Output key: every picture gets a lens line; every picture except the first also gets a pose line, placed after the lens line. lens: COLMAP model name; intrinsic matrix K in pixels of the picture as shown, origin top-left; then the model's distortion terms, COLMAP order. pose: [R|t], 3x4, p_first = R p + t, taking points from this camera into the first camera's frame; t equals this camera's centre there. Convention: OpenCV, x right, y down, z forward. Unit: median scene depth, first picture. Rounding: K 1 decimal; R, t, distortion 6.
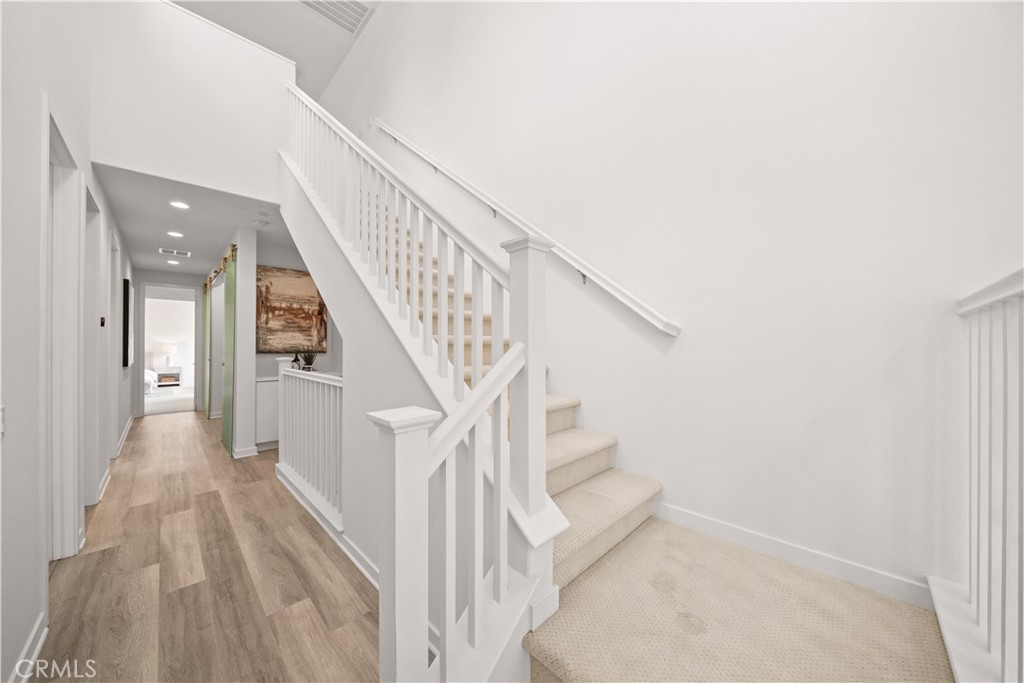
lens RADIAL K [[348.4, 0, 507.4], [0, 348.4, 341.1], [0, 0, 1]] dist [-0.004314, -0.000019]
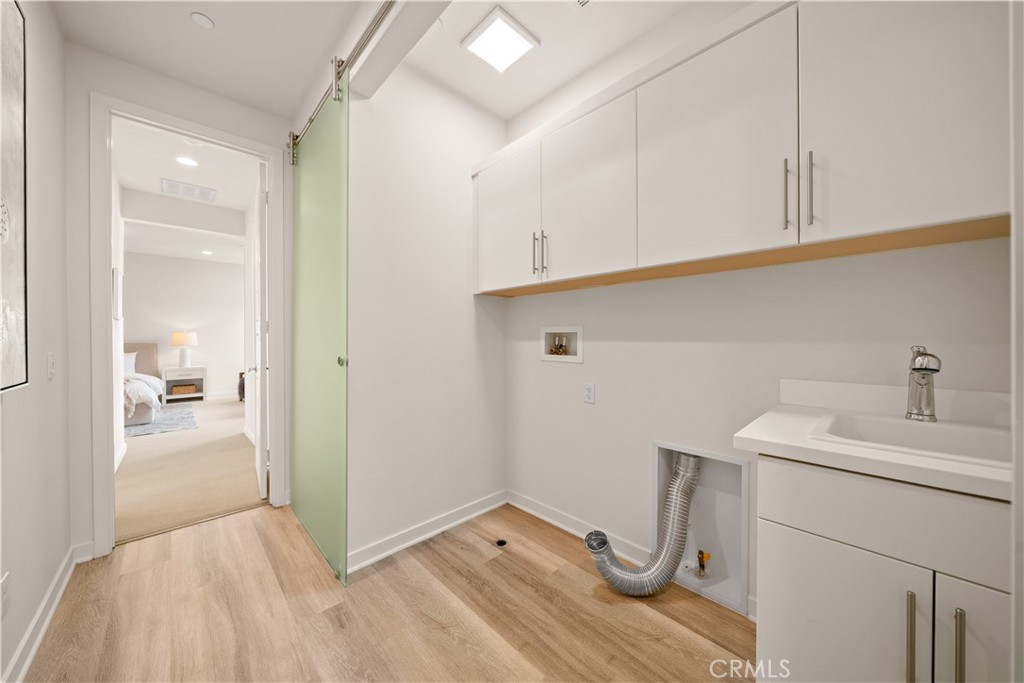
lens RADIAL K [[348.4, 0, 507.4], [0, 348.4, 341.1], [0, 0, 1]] dist [-0.004314, -0.000019]
pose [[0.999826, 0.000980, -0.018615, -0.414905], [-0.000592, 0.999783, 0.020845, 0.015074], [0.018632, -0.020830, 0.999609, 0.419558]]
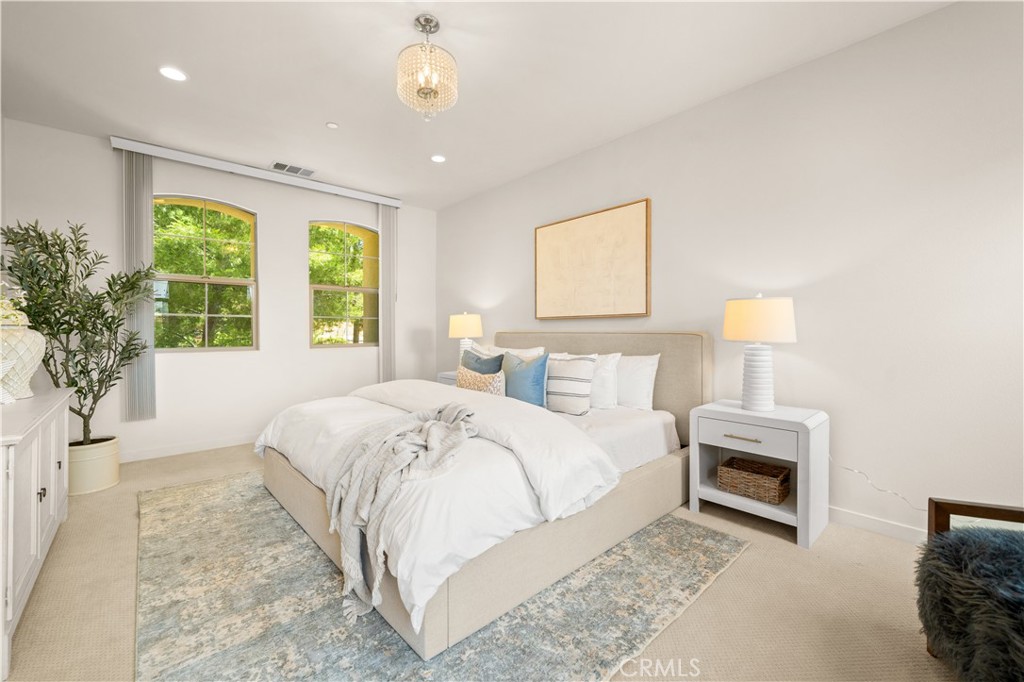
lens RADIAL K [[418.3, 0, 512.0], [0, 418.3, 341.0], [0, 0, 1]] dist [-0.000319, -0.000124]
pose [[-0.050262, 0.026424, -0.998386, -0.758215], [0.013912, 0.999571, 0.025755, 0.028031], [0.998639, -0.012595, -0.050608, 0.895964]]
